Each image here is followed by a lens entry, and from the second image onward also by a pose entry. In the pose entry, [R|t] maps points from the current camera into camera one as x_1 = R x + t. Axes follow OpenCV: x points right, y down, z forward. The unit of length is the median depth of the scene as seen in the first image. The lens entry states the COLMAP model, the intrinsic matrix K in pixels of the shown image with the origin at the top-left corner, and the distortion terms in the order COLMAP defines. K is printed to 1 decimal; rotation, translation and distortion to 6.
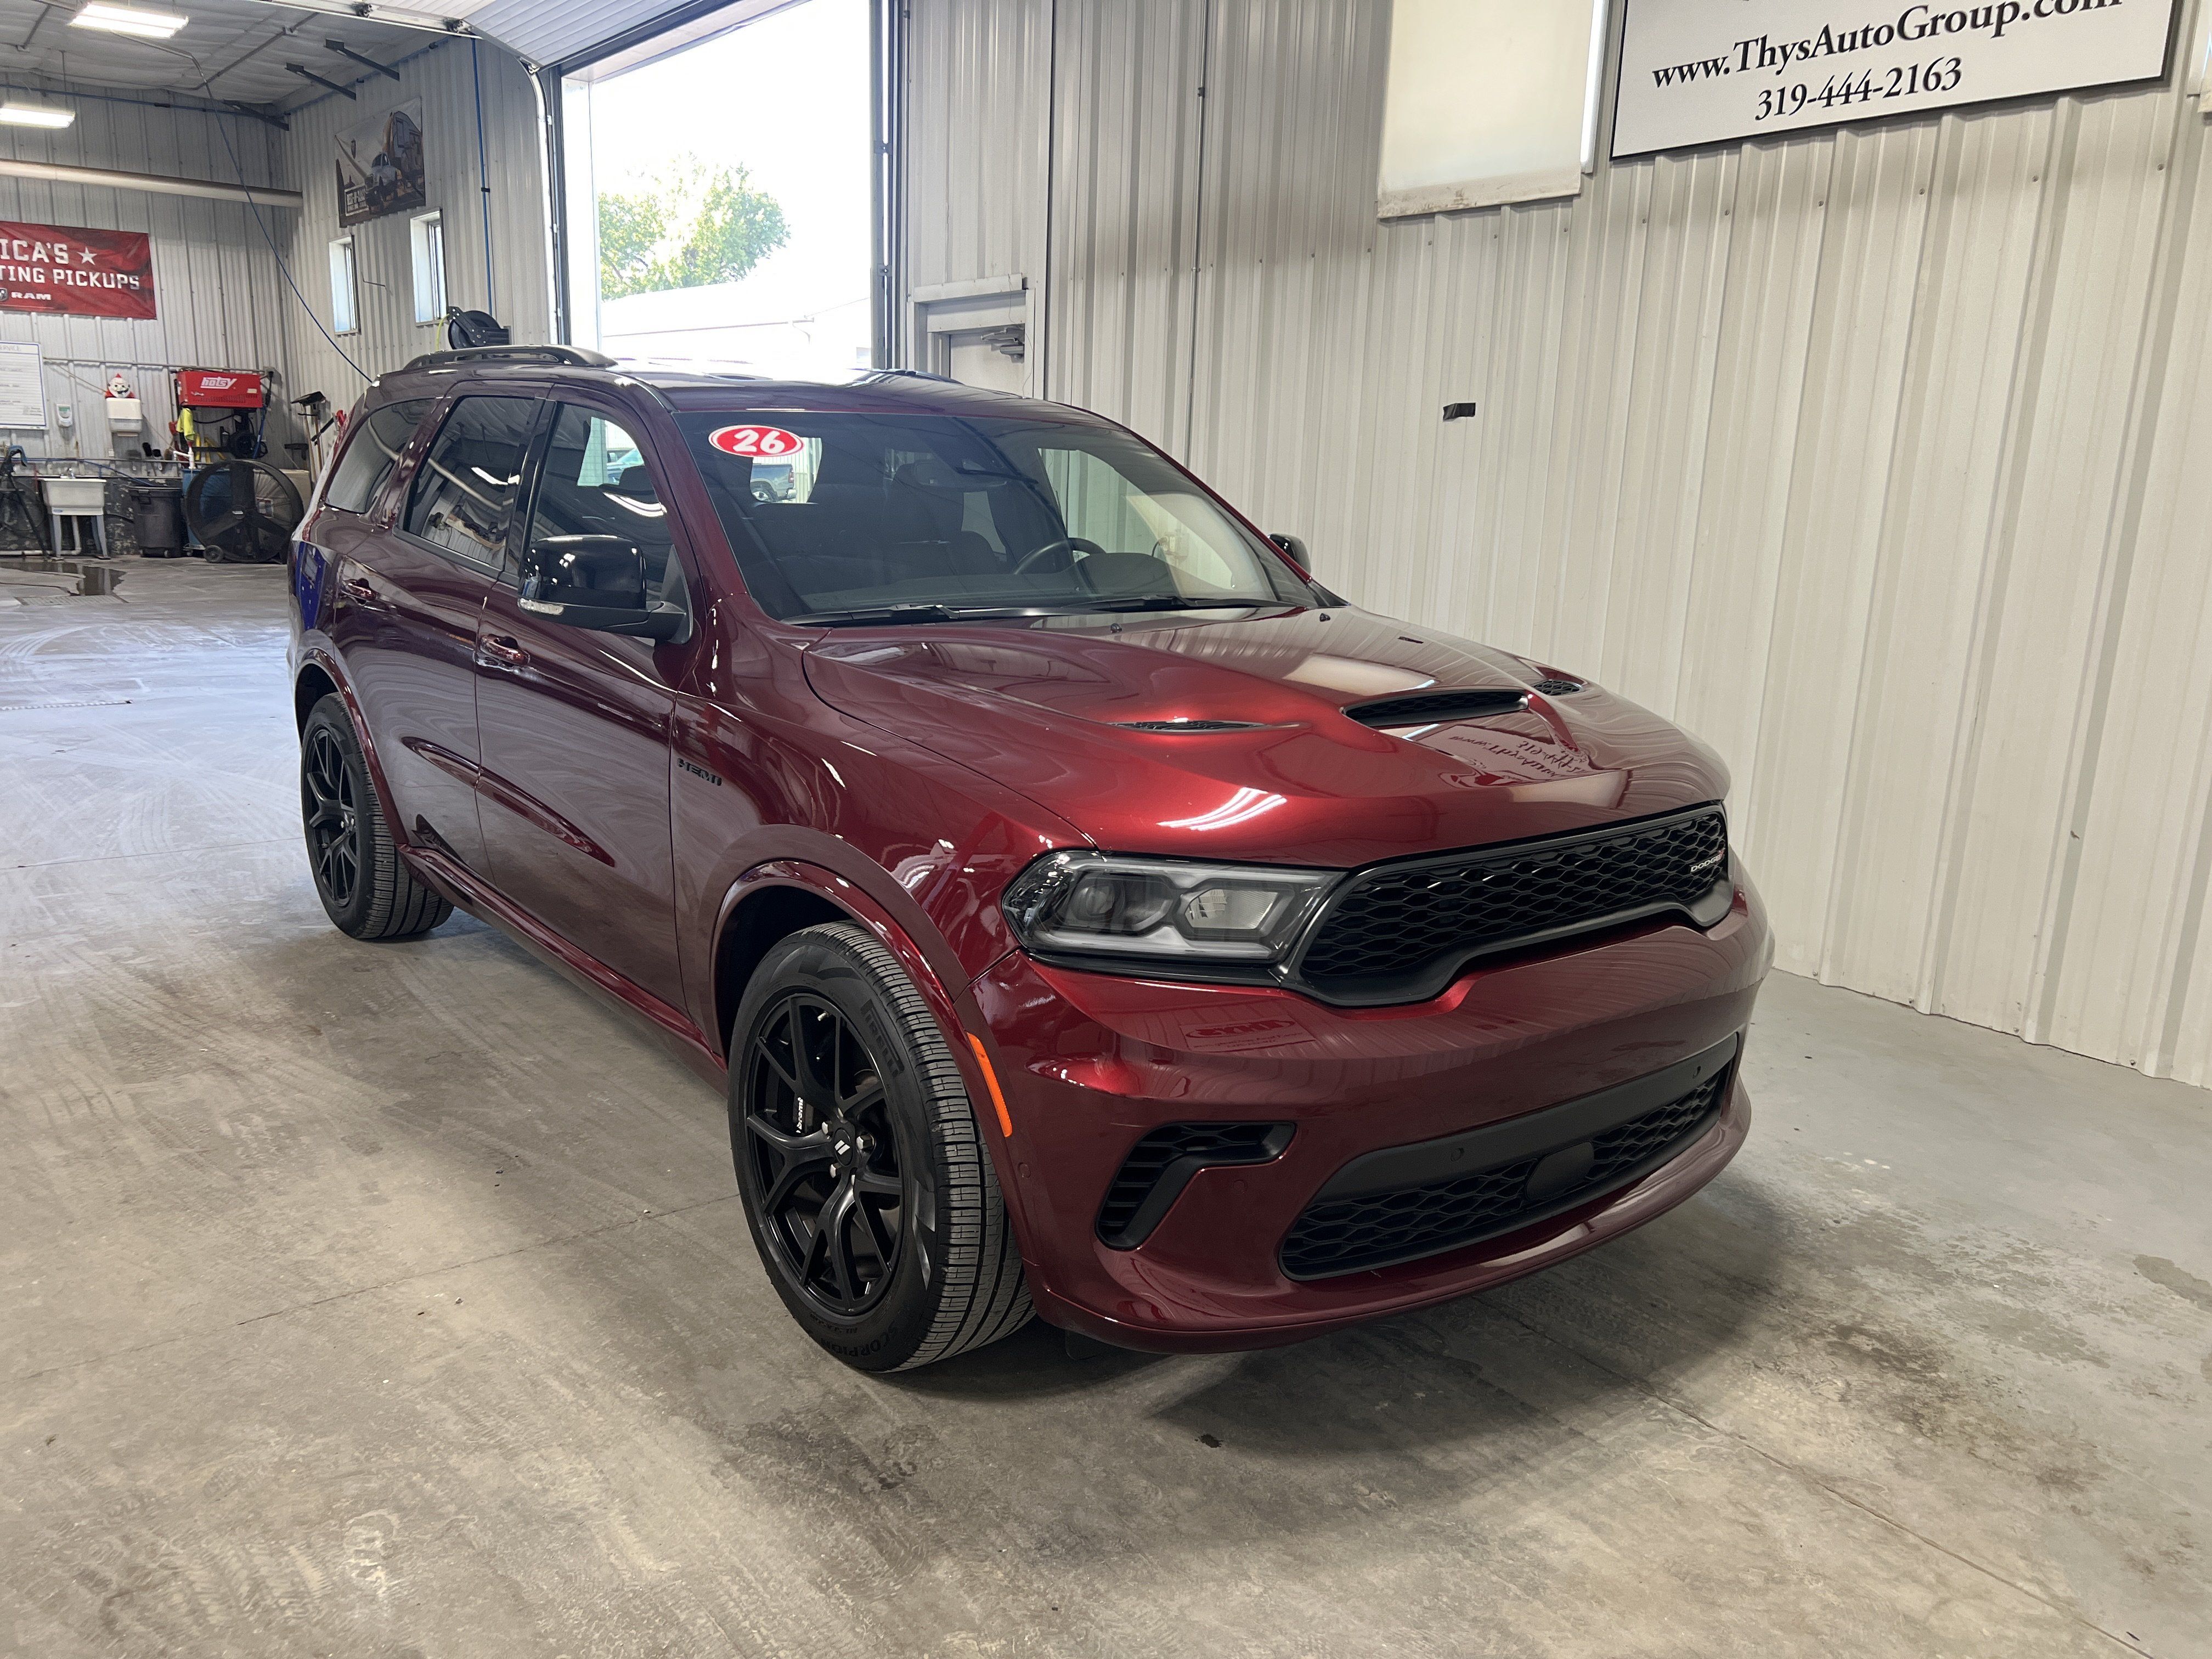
lens RADIAL K [[1665.4, 0, 1106.0], [0, 1665.4, 829.5], [0, 0, 1]] dist [0.042962, -0.039509]
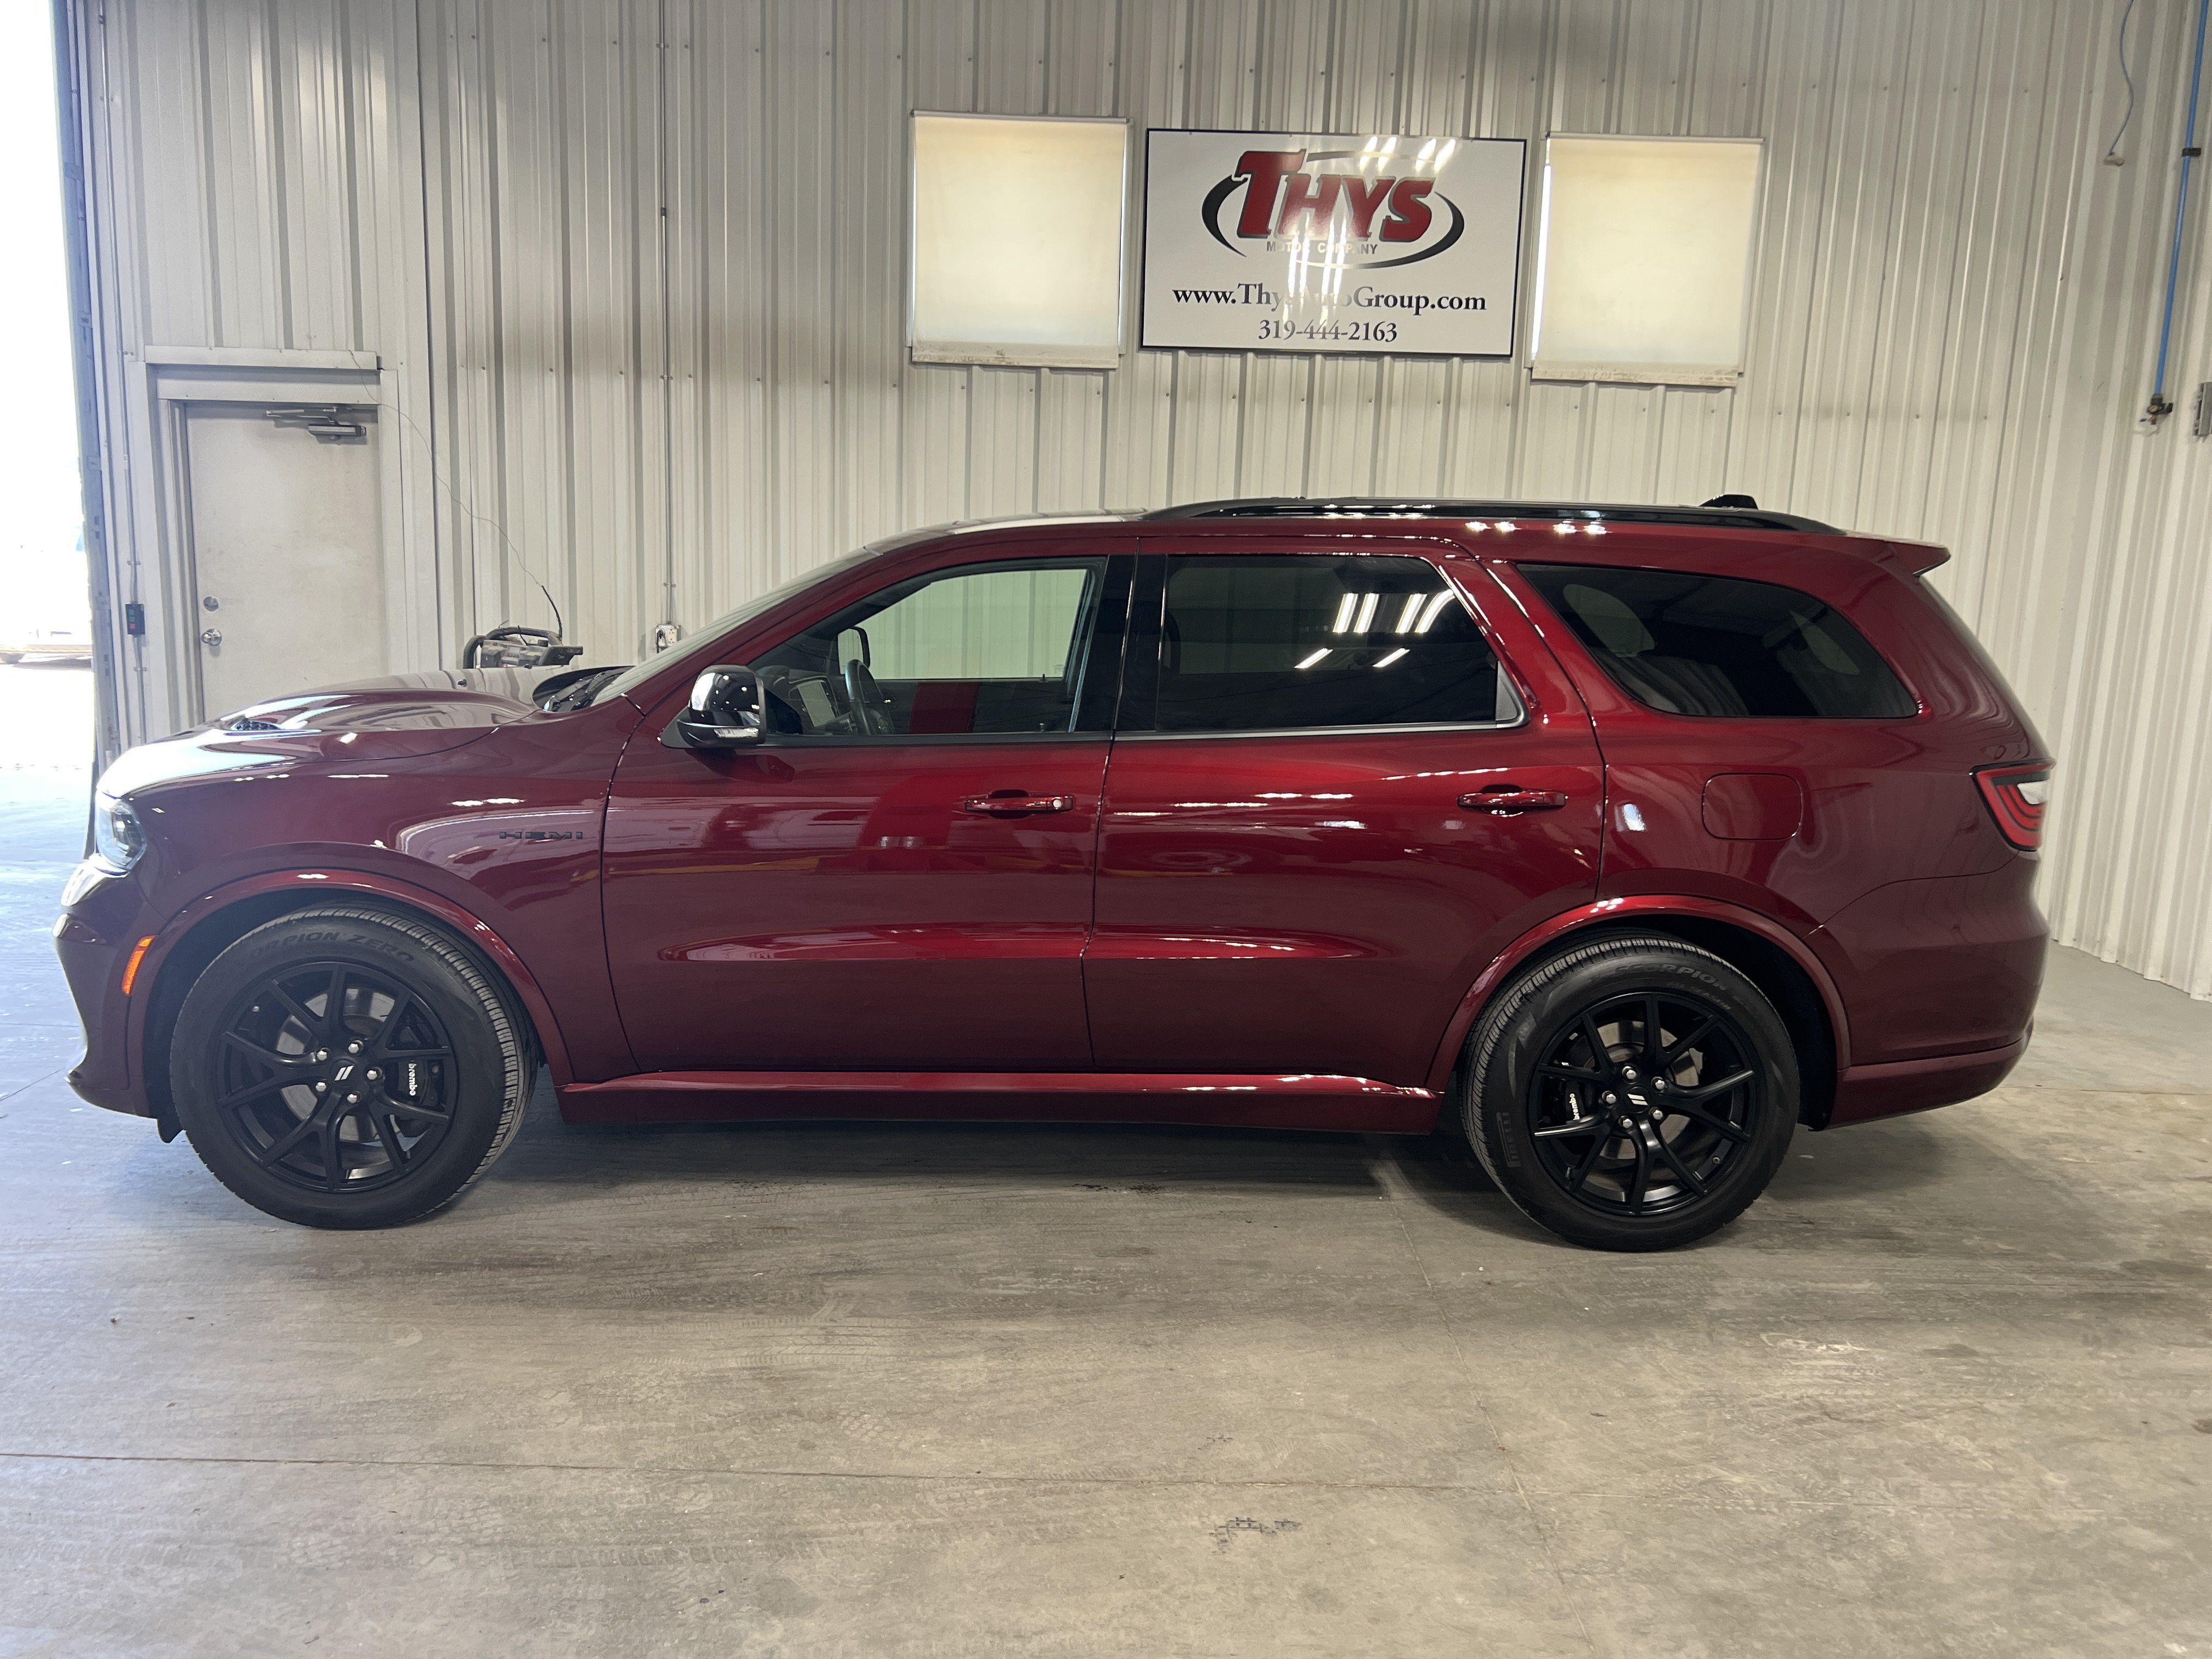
lens RADIAL K [[1663.0, 0, 1093.6], [0, 1663.0, 821.2], [0, 0, 1]] dist [0.062249, -0.075902]
pose [[0.604475, -0.138374, 0.784514, -1.002583], [0.161907, 0.985584, 0.049088, -0.109420], [-0.779997, 0.097346, 0.618165, 0.271152]]
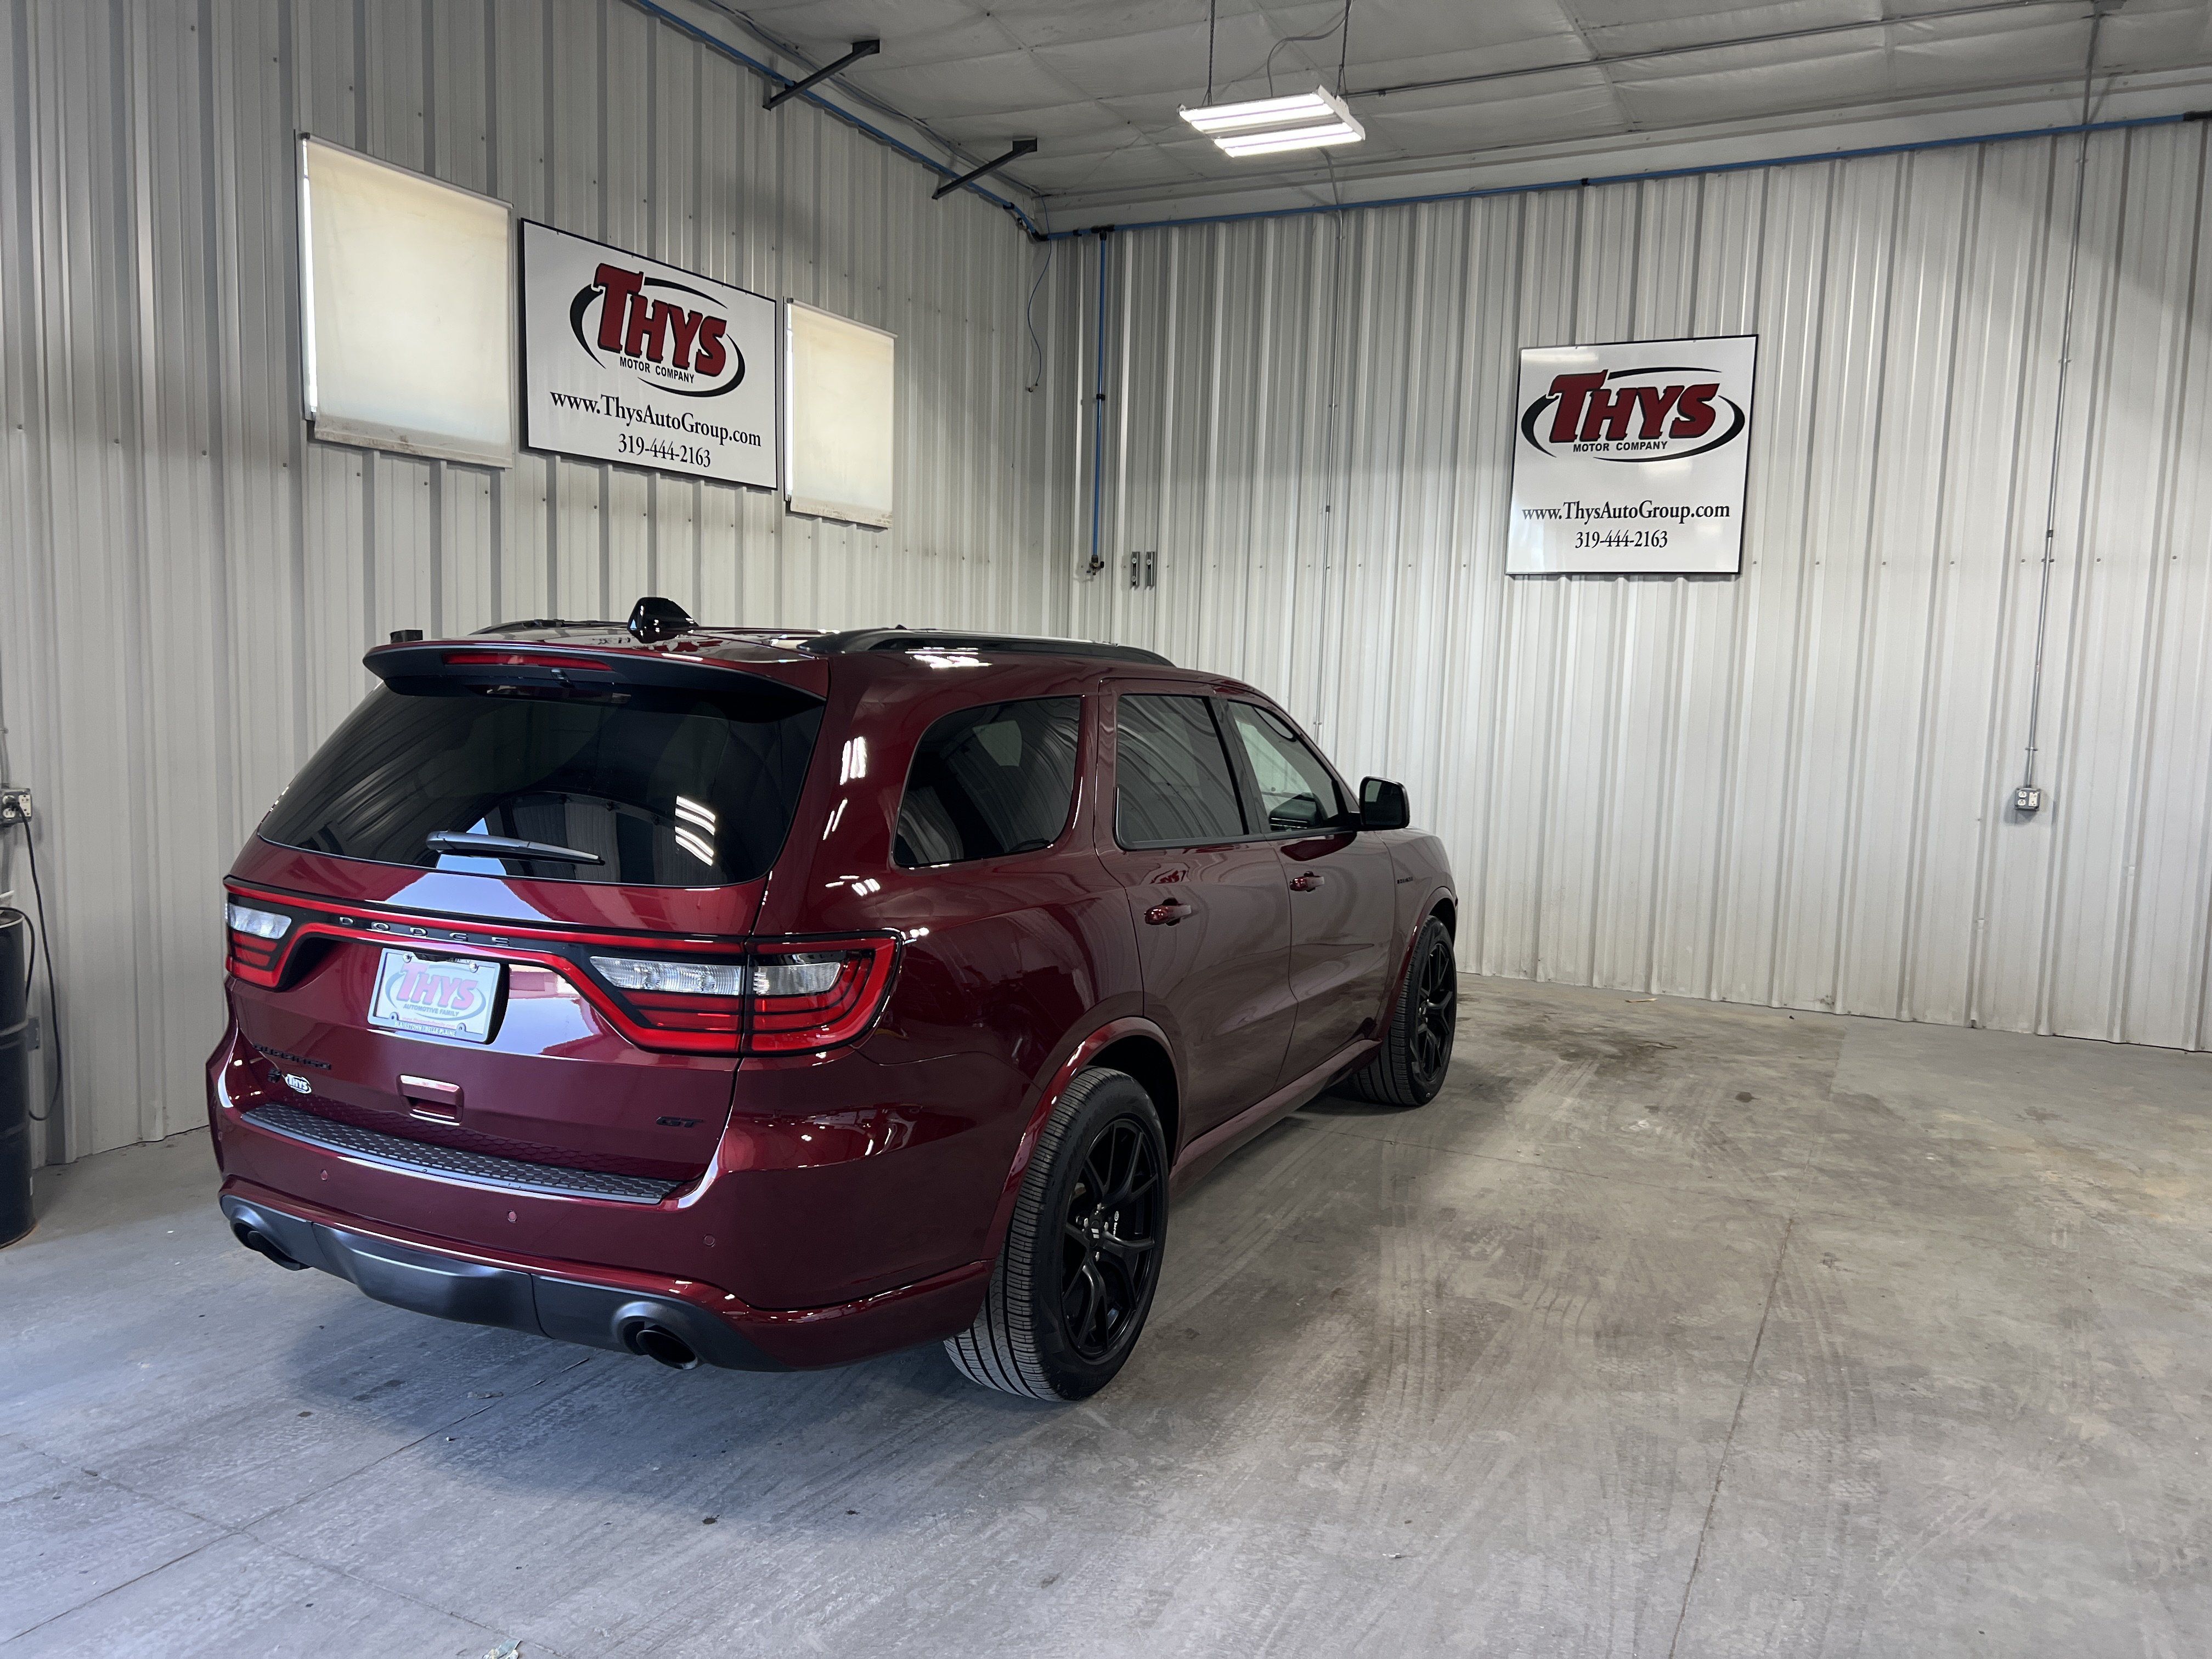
lens RADIAL K [[1666.8, 0, 1093.5], [0, 1666.8, 831.2], [0, 0, 1]] dist [0.044915, -0.042944]
pose [[-0.434184, -0.131604, 0.891159, -1.243379], [0.157173, 0.963029, 0.218794, -0.393587], [-0.887007, 0.235063, -0.397447, 1.417296]]
